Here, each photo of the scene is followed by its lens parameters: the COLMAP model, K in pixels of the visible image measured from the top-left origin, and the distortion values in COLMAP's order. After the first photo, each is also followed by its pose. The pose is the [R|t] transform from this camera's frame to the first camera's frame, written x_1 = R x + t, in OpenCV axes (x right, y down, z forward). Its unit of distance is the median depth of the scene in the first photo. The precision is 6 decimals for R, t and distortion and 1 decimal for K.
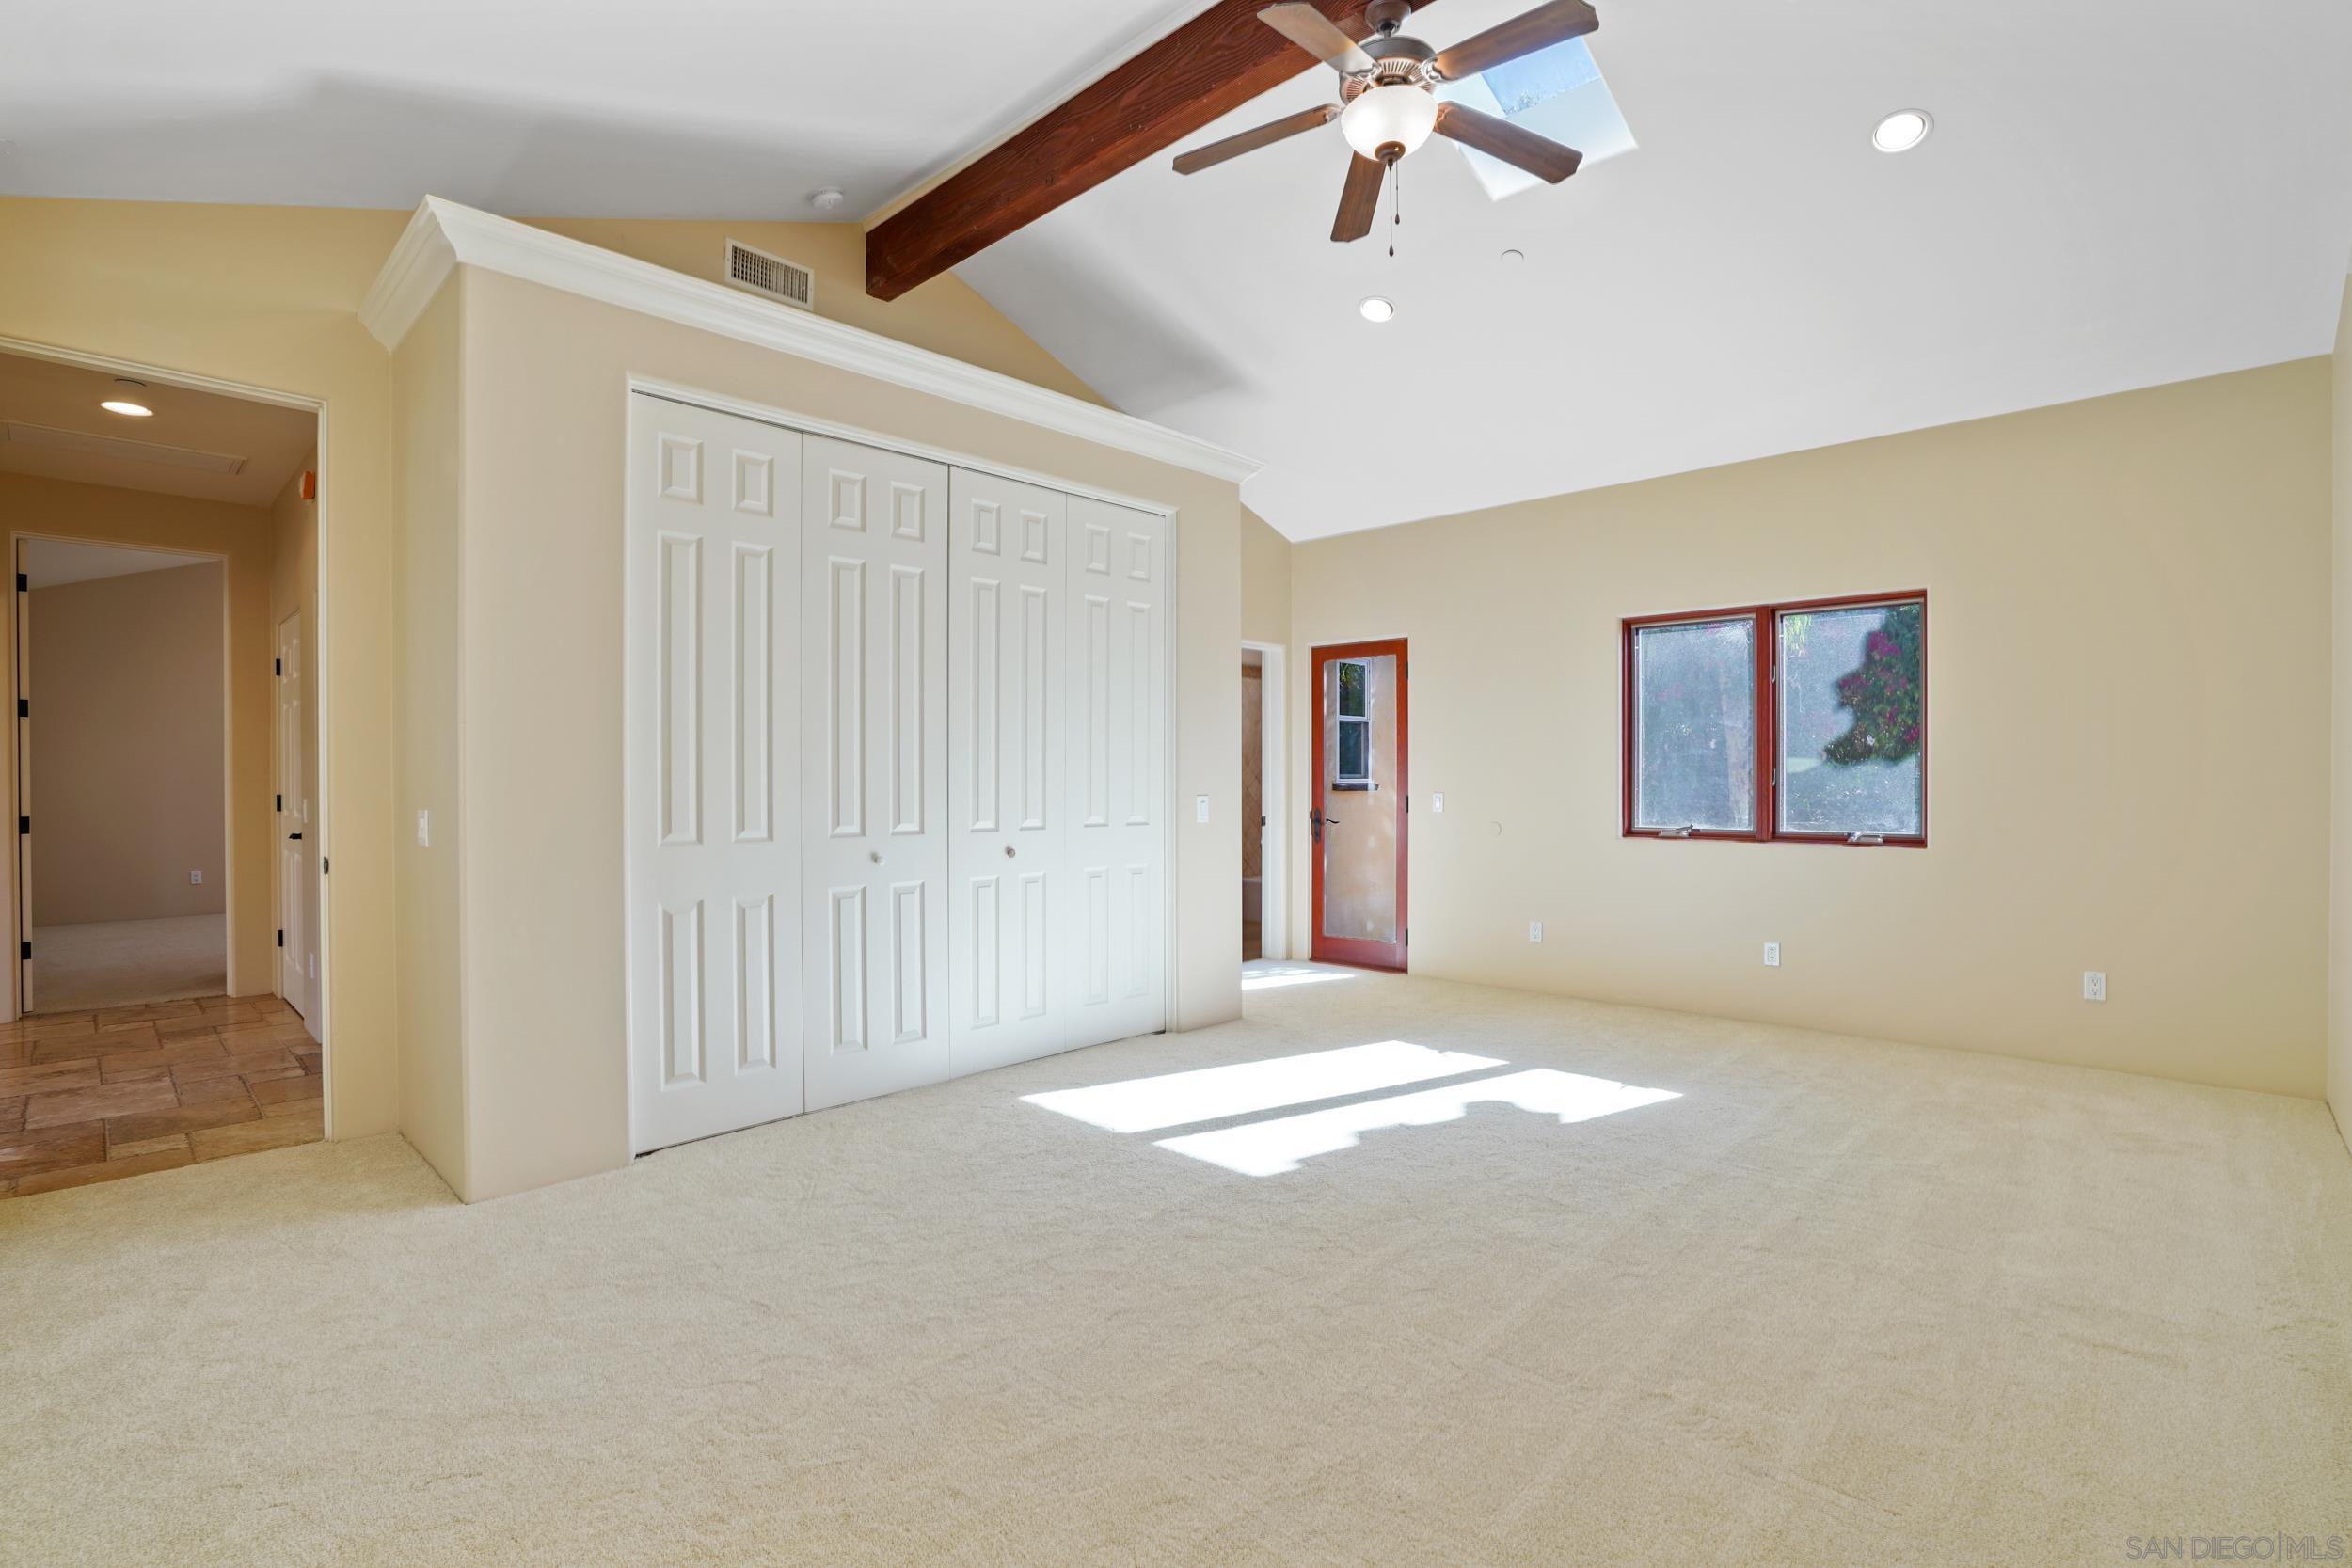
lens RADIAL K [[1084.0, 0, 1168.4], [0, 1084.0, 781.8], [0, 0, 1]] dist [-0.050713, 0.017167]
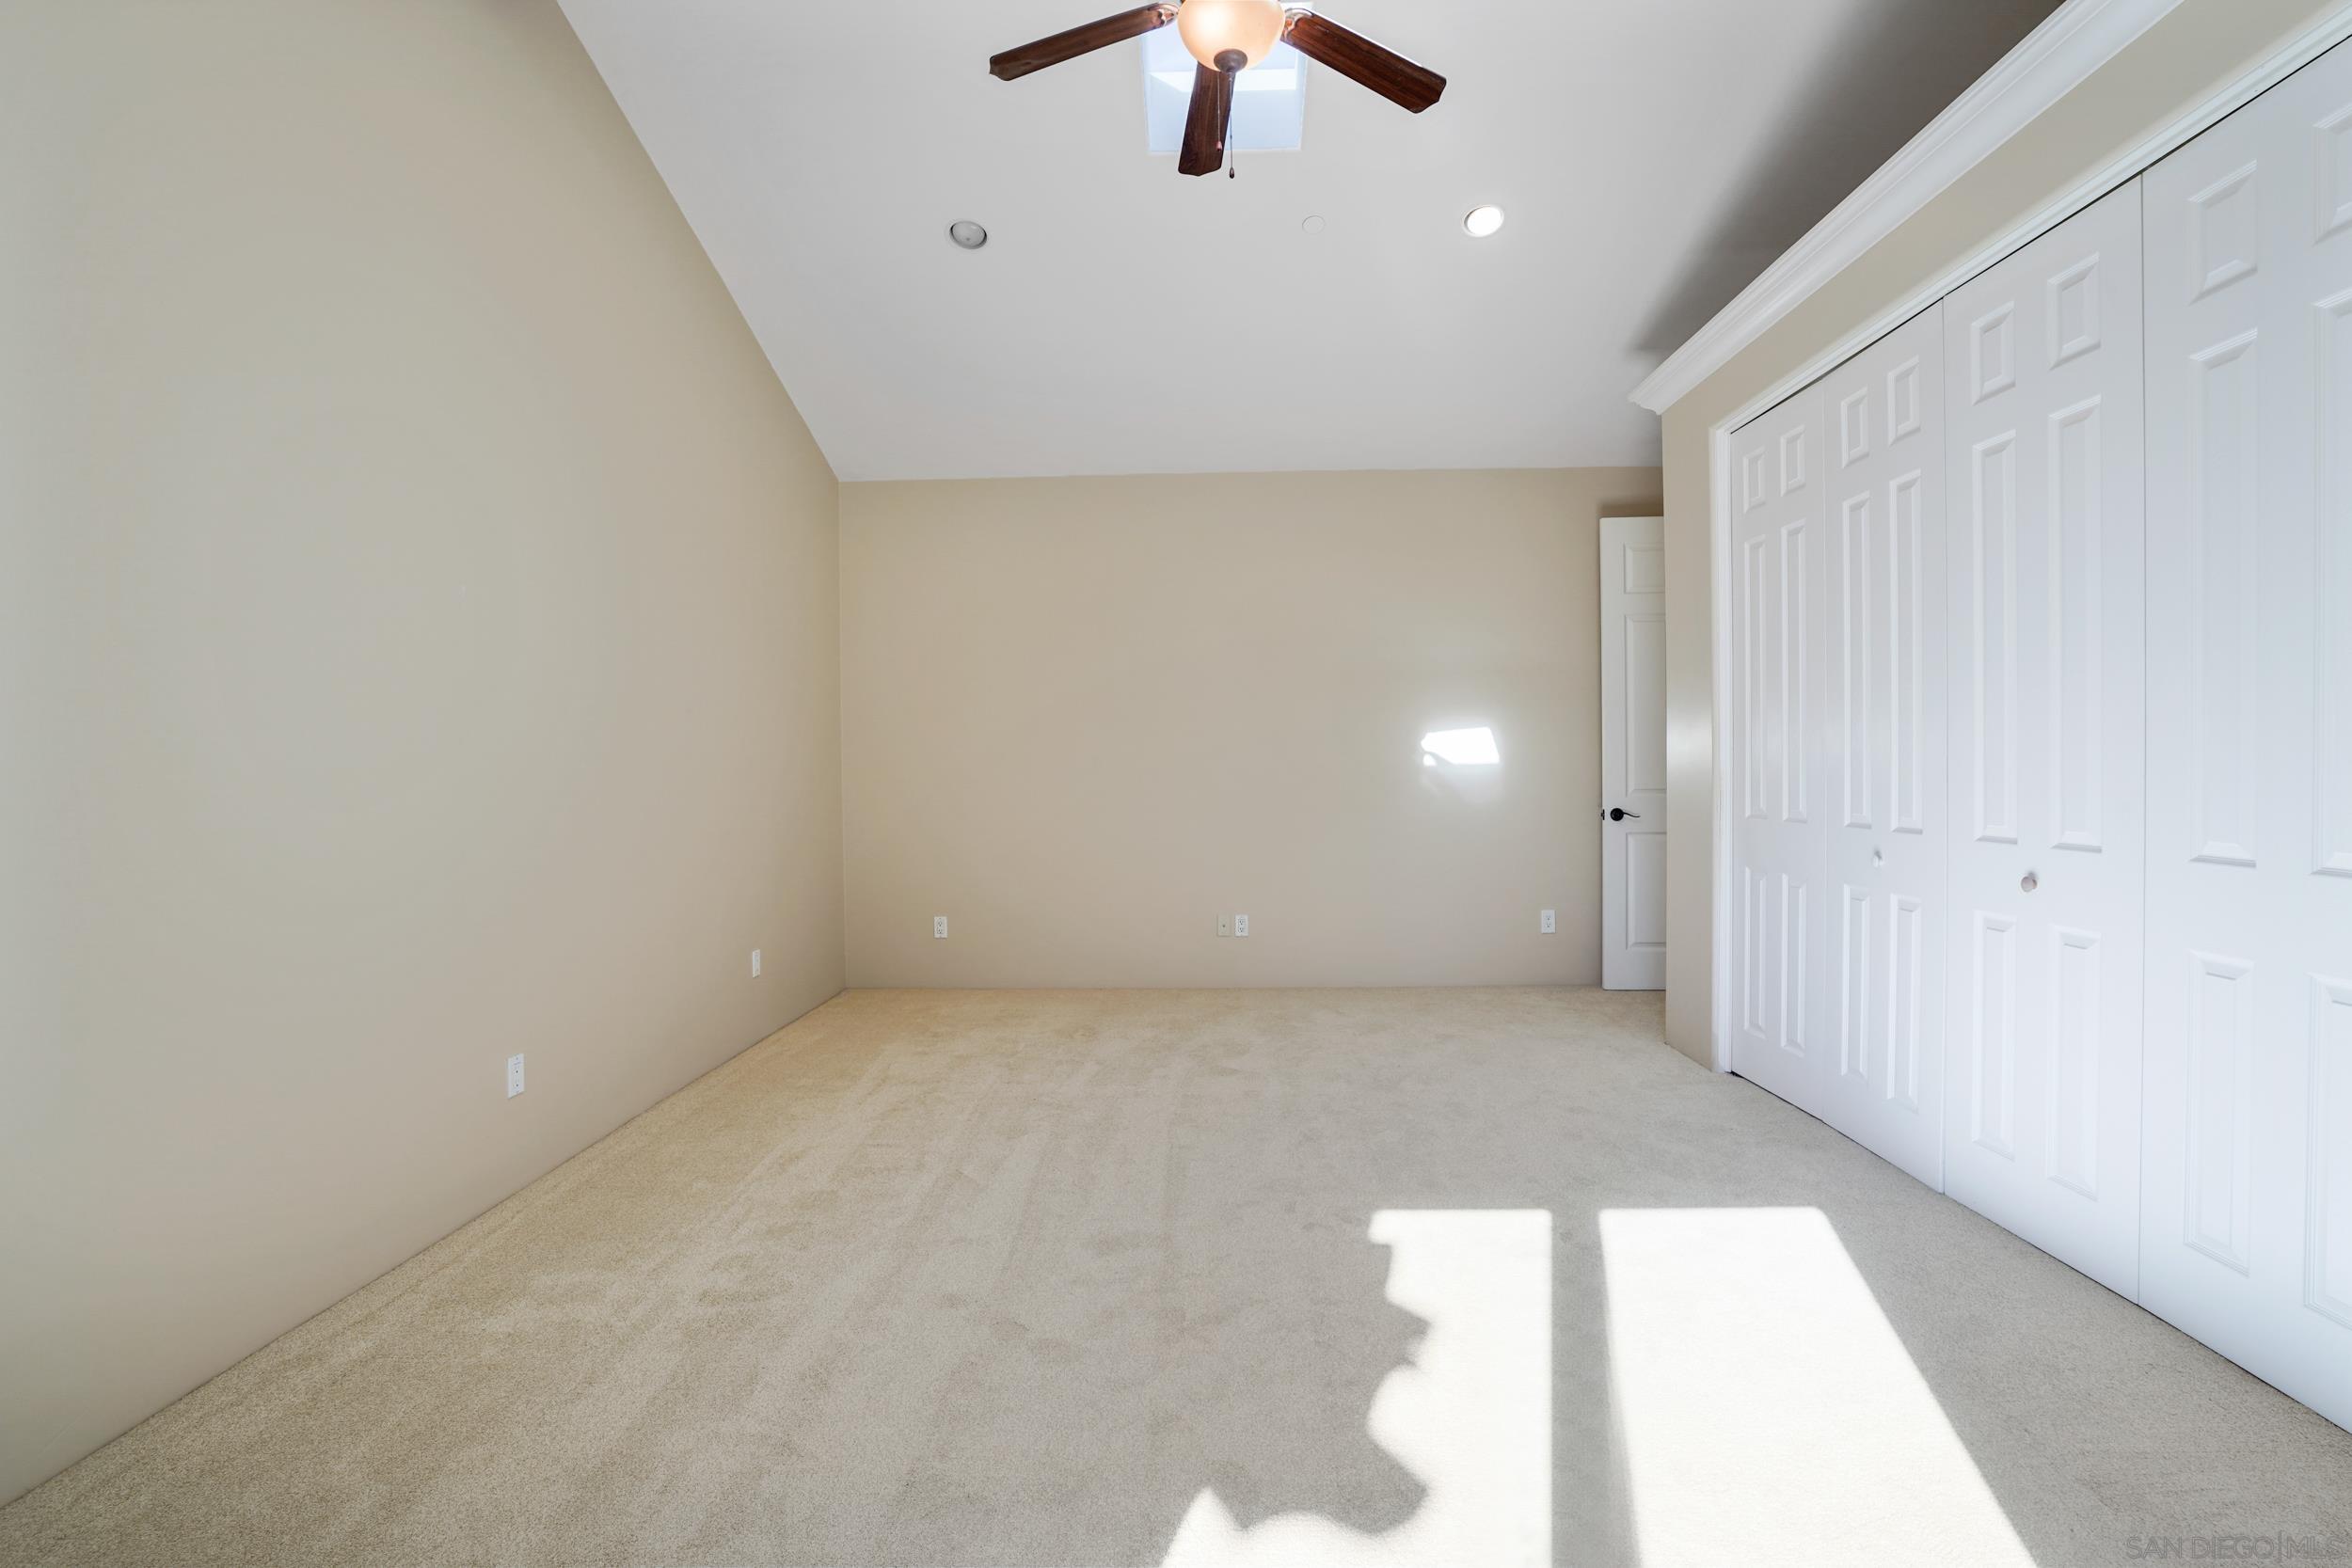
lens RADIAL K [[1084.0, 0, 1192.4], [0, 1084.0, 784.7], [0, 0, 1]] dist [-0.050713, 0.017167]
pose [[-0.732870, 0.025011, -0.679909, 0.548608], [0.008279, 0.999578, 0.027846, -0.007284], [0.680319, 0.014778, -0.732767, 1.070134]]
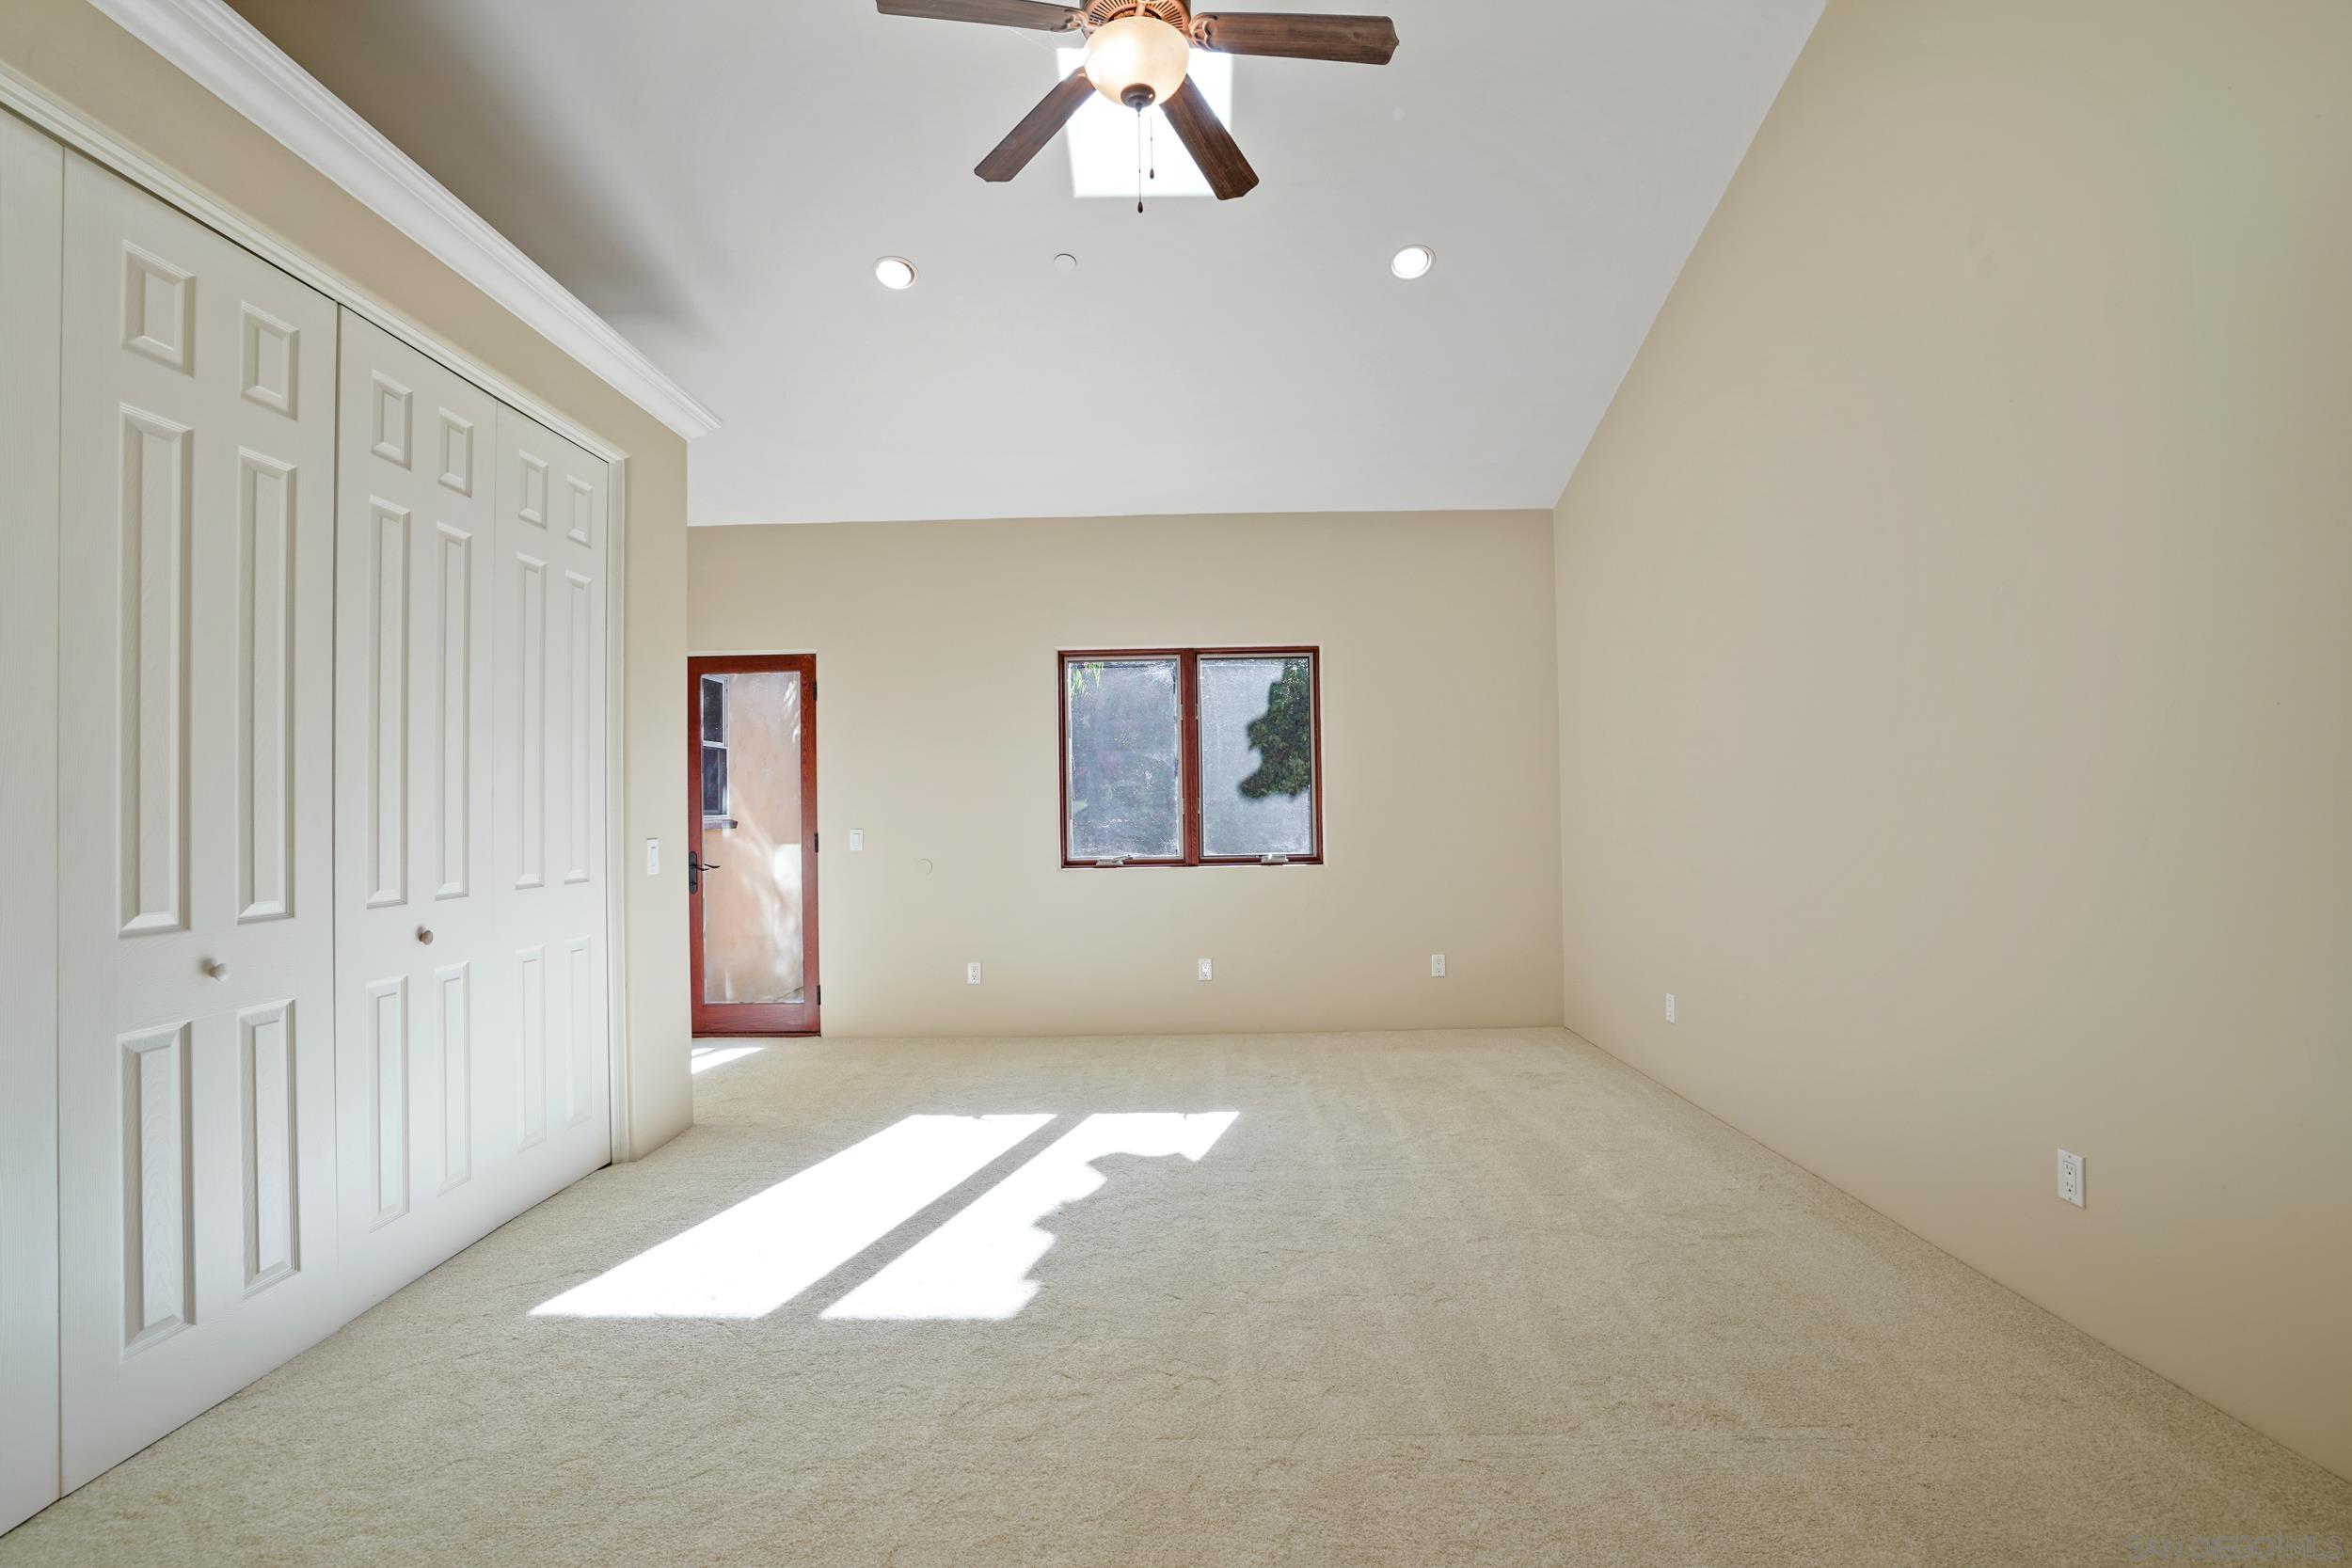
lens RADIAL K [[1084.0, 0, 1169.2], [0, 1084.0, 785.9], [0, 0, 1]] dist [-0.050713, 0.017167]
pose [[0.729131, 0.002823, 0.684368, -0.249810], [0.016937, 0.999611, -0.022168, -0.001905], [-0.684164, 0.027754, 0.728800, 0.240830]]
